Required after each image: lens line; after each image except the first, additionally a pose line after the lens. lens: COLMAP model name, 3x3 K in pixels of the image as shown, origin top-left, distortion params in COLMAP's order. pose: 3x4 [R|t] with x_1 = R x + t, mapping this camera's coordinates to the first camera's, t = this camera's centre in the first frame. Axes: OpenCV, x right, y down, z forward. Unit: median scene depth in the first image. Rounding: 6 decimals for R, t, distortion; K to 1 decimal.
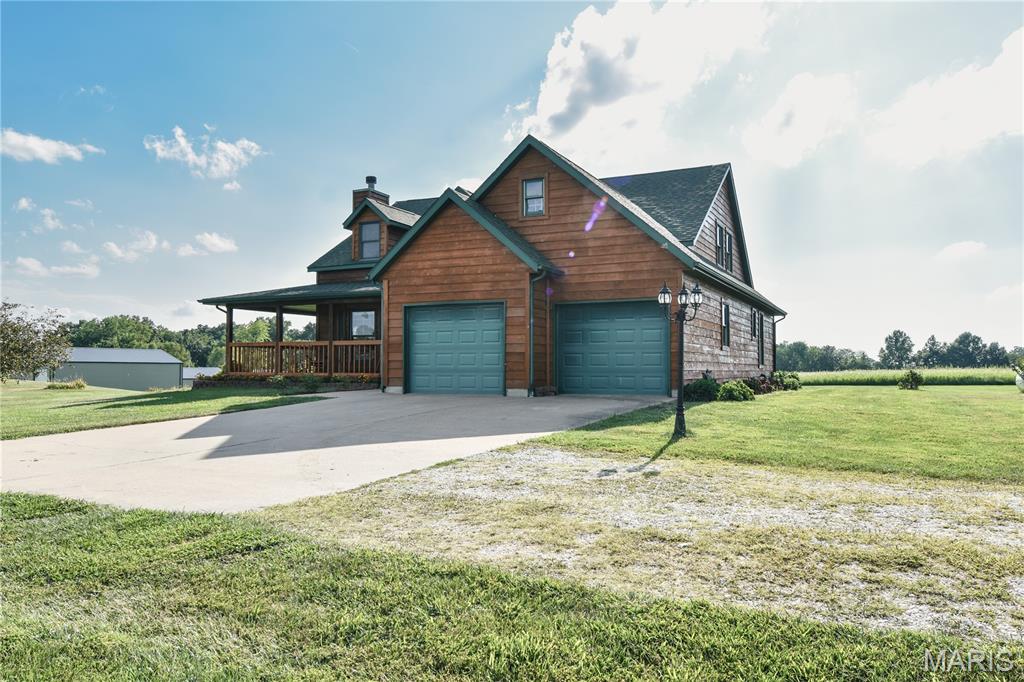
lens RADIAL K [[717.1, 0, 512.0], [0, 717.1, 341.0], [0, 0, 1]] dist [-0.000252, -0.000363]
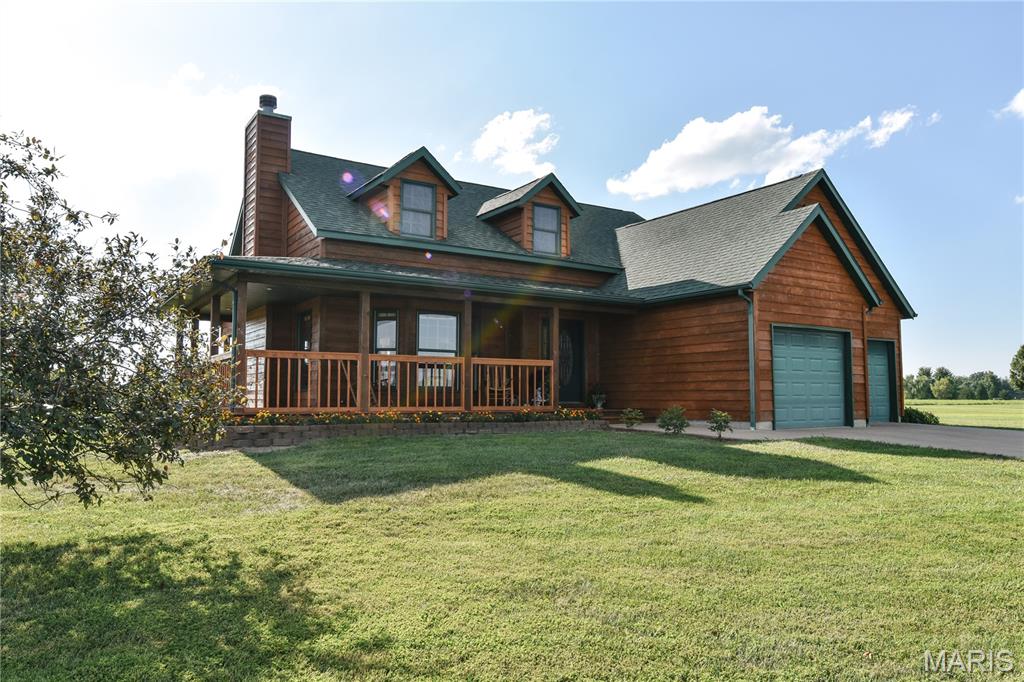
lens RADIAL K [[717.1, 0, 512.0], [0, 717.1, 341.0], [0, 0, 1]] dist [-0.000252, -0.000363]
pose [[0.533833, 0.066371, 0.842981, -1.033409], [-0.030660, 0.997779, -0.059143, 0.029214], [-0.845034, 0.005727, 0.534682, 0.815410]]
